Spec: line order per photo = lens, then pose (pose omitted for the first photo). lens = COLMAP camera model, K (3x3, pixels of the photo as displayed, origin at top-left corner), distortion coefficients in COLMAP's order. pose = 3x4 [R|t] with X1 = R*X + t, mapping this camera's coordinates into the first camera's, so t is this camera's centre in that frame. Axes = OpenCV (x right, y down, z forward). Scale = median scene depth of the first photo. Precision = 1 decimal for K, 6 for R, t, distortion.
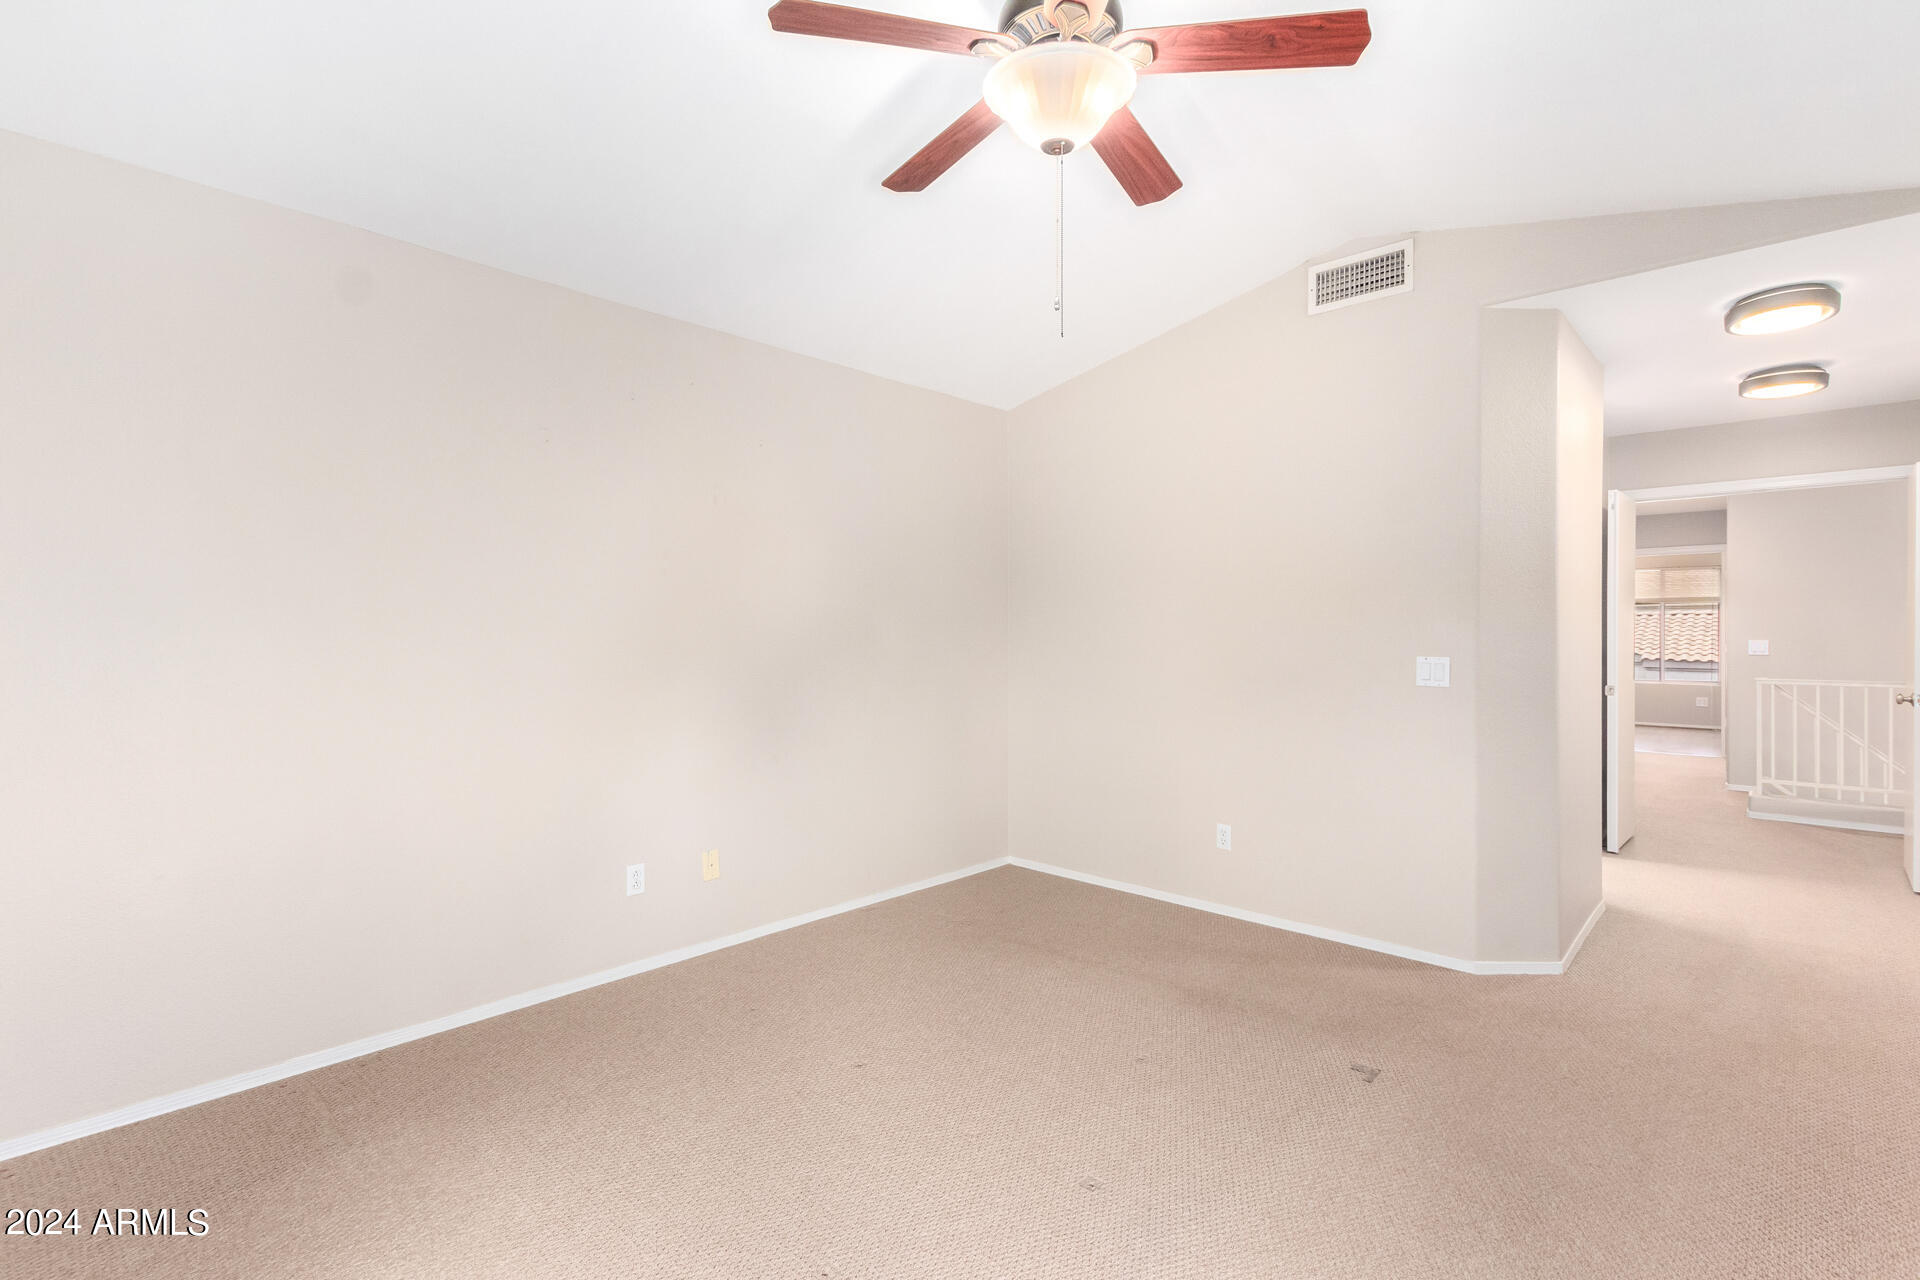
lens RADIAL K [[885.8, 0, 960.3], [0, 885.8, 644.2], [0, 0, 1]] dist [0.008065, -0.000762]
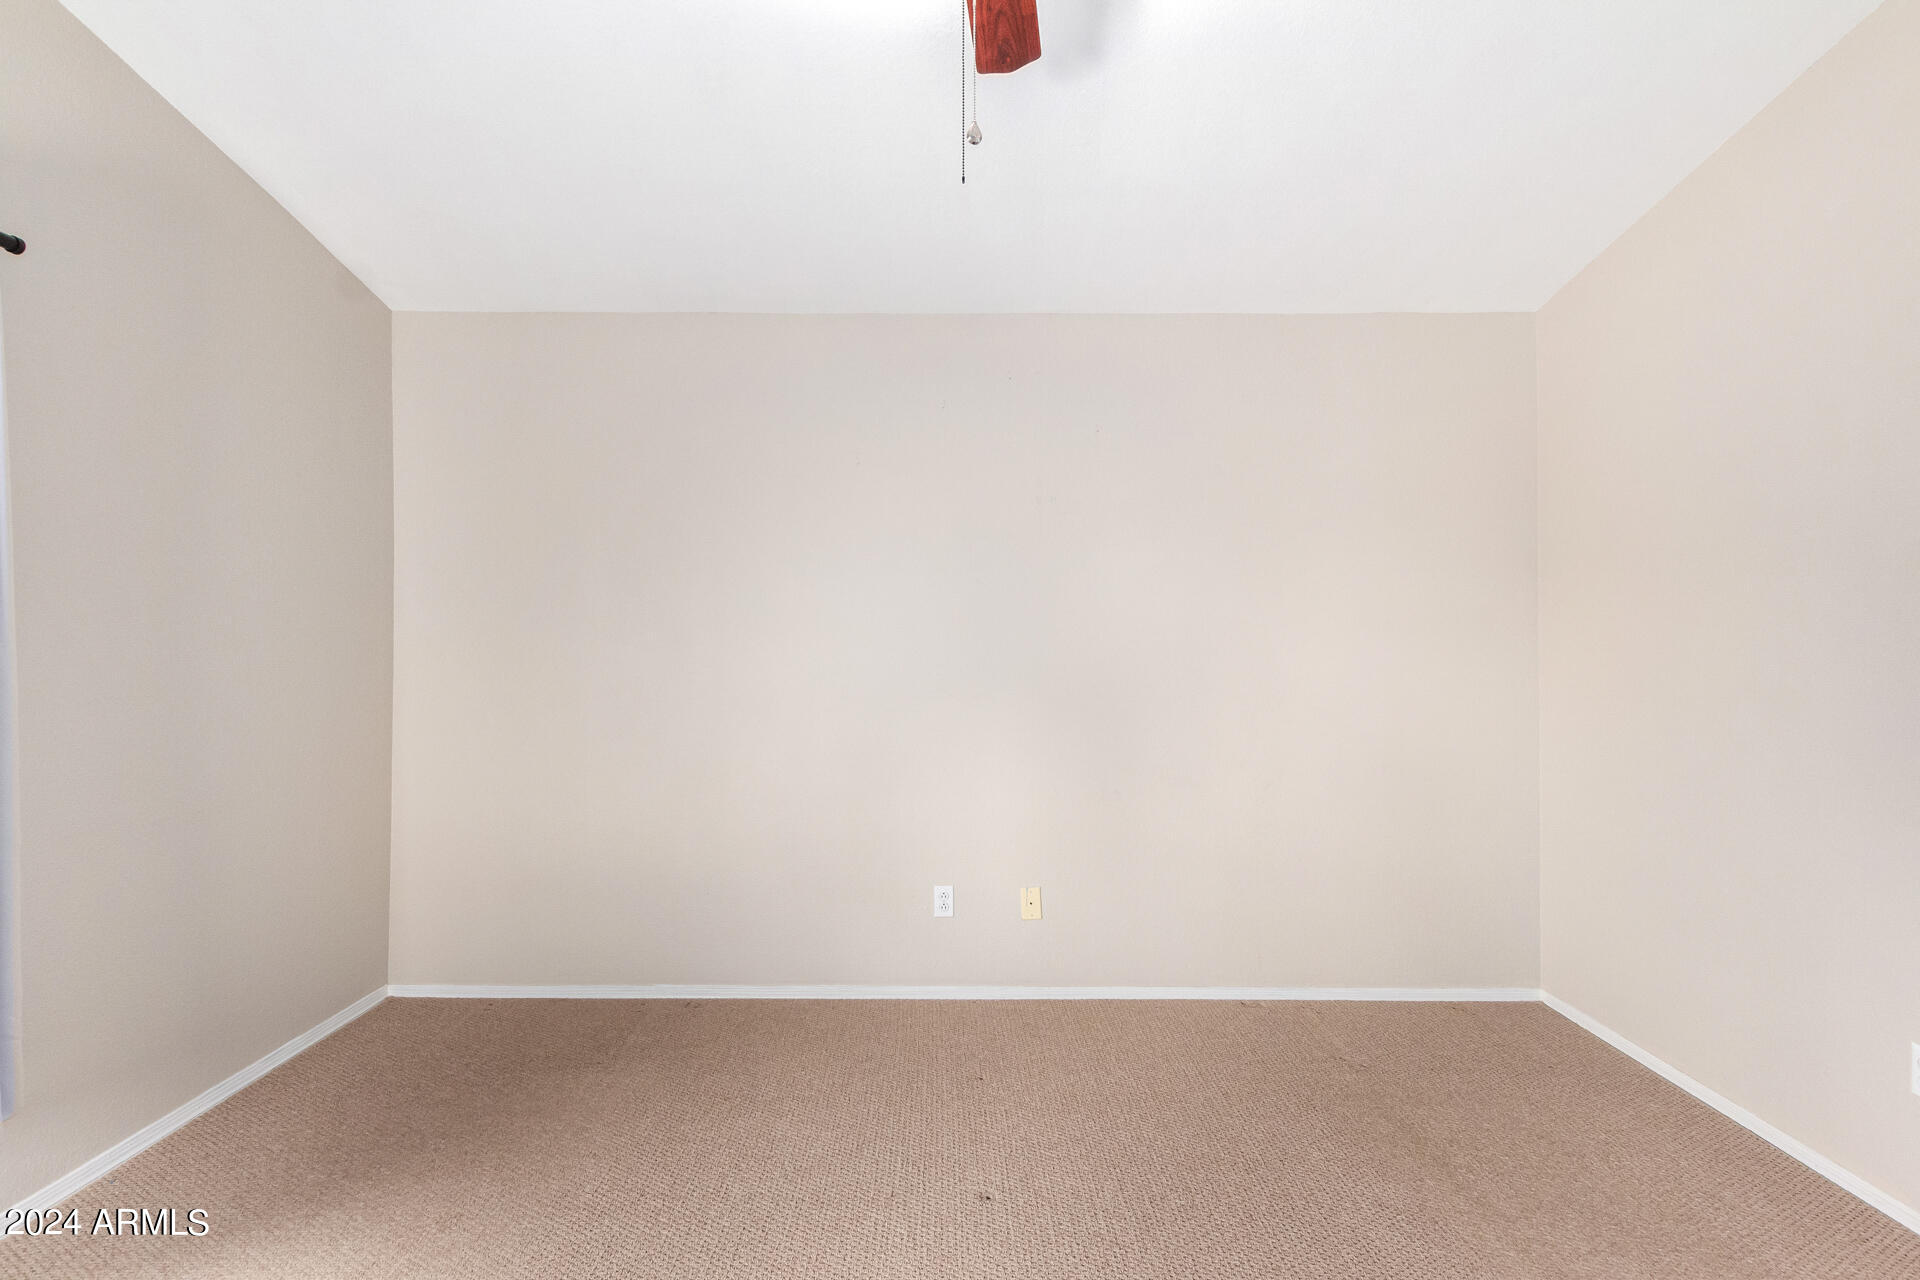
lens RADIAL K [[885.8, 0, 956.5], [0, 885.8, 642.2], [0, 0, 1]] dist [0.008065, -0.000762]
pose [[0.678017, -0.000256, -0.735046, 0.360006], [-0.007721, 0.999942, -0.007471, -0.012162], [0.735006, 0.010741, 0.677976, 0.348401]]
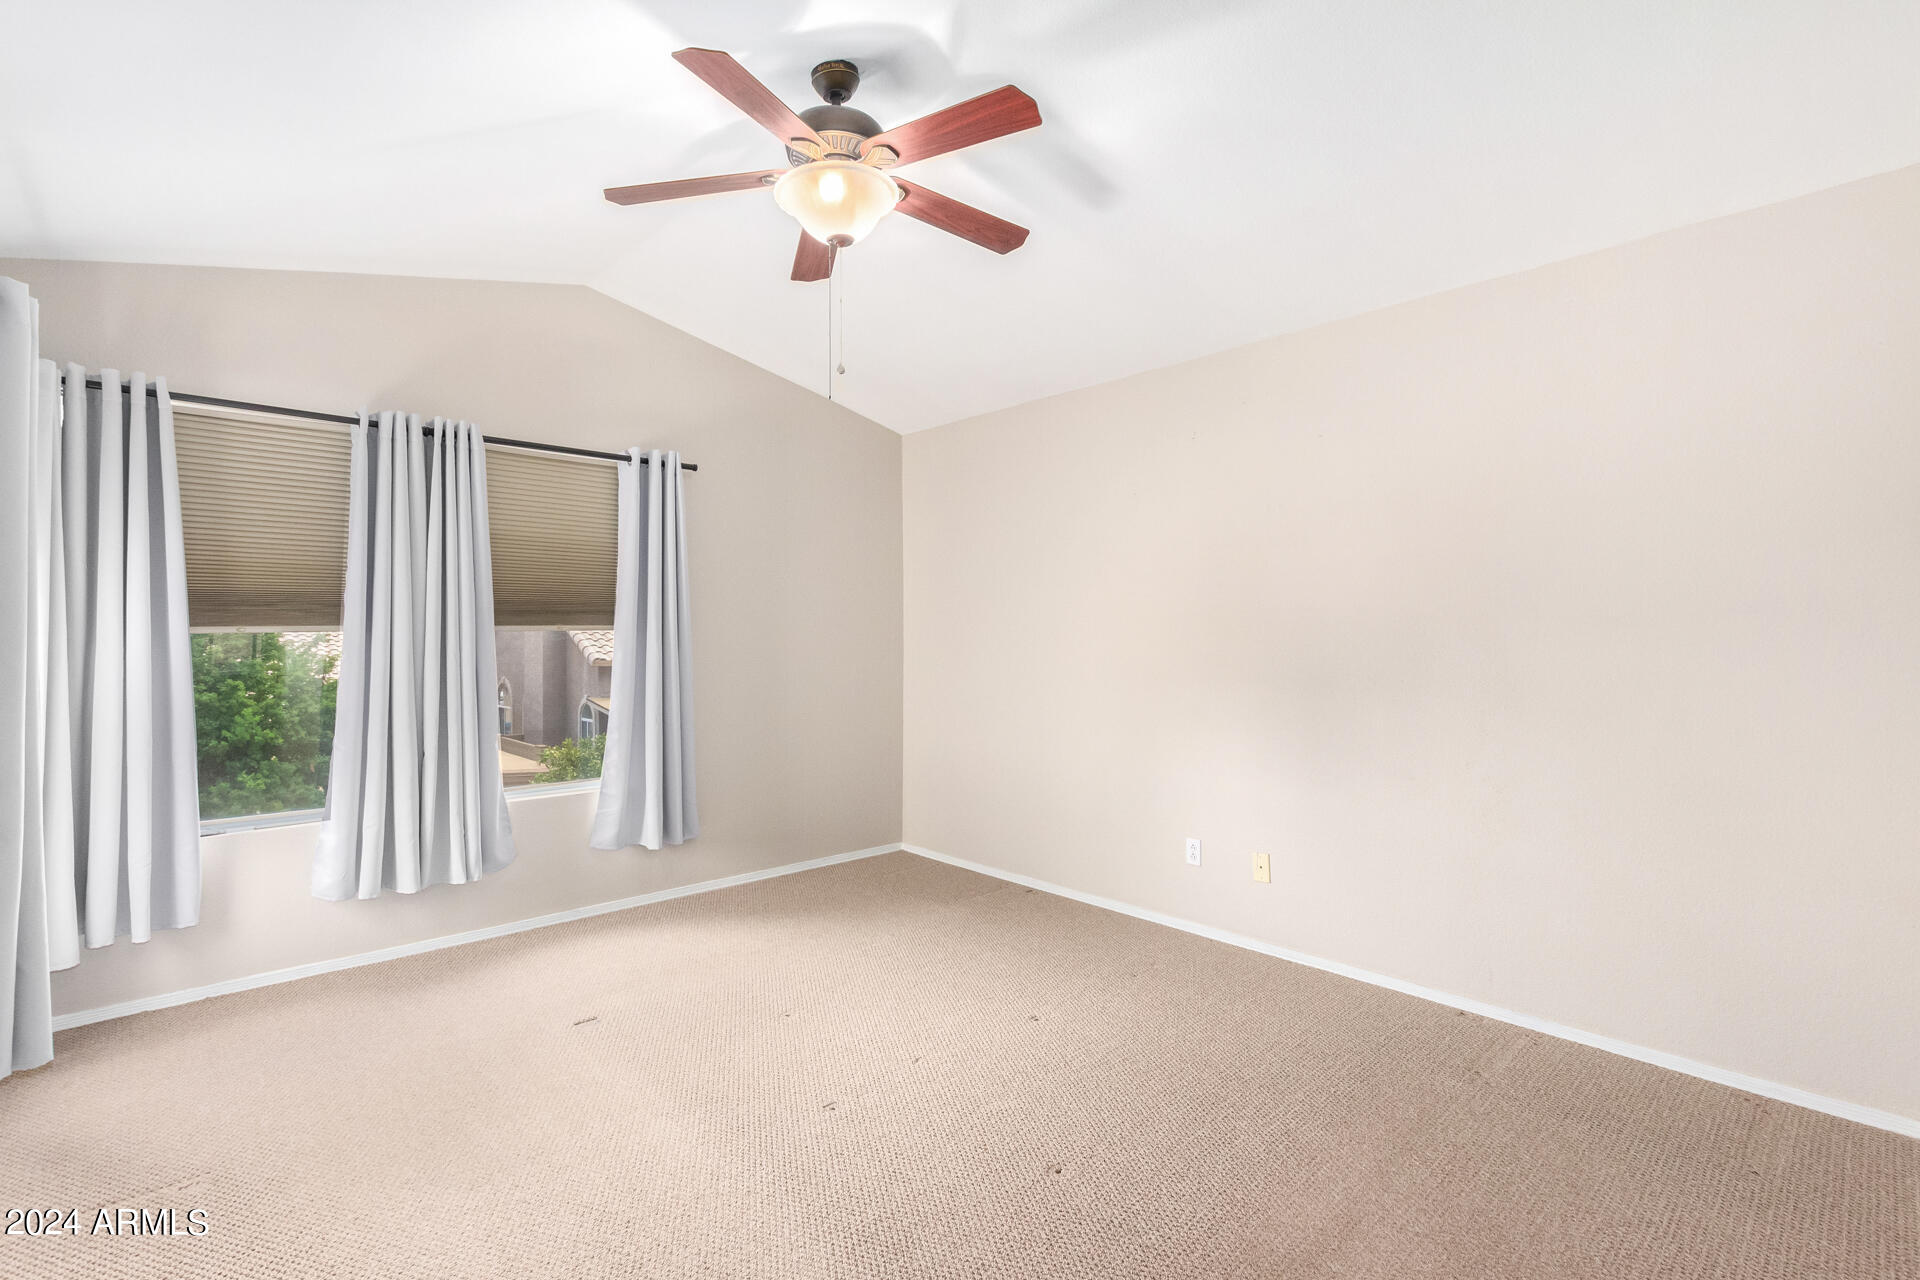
lens RADIAL K [[885.8, 0, 963.3], [0, 885.8, 635.5], [0, 0, 1]] dist [0.008065, -0.000762]
pose [[-0.085994, 0.006004, -0.996278, 0.816764], [0.003552, 0.999977, 0.005719, -0.025647], [0.996289, -0.003046, -0.086013, 0.802979]]
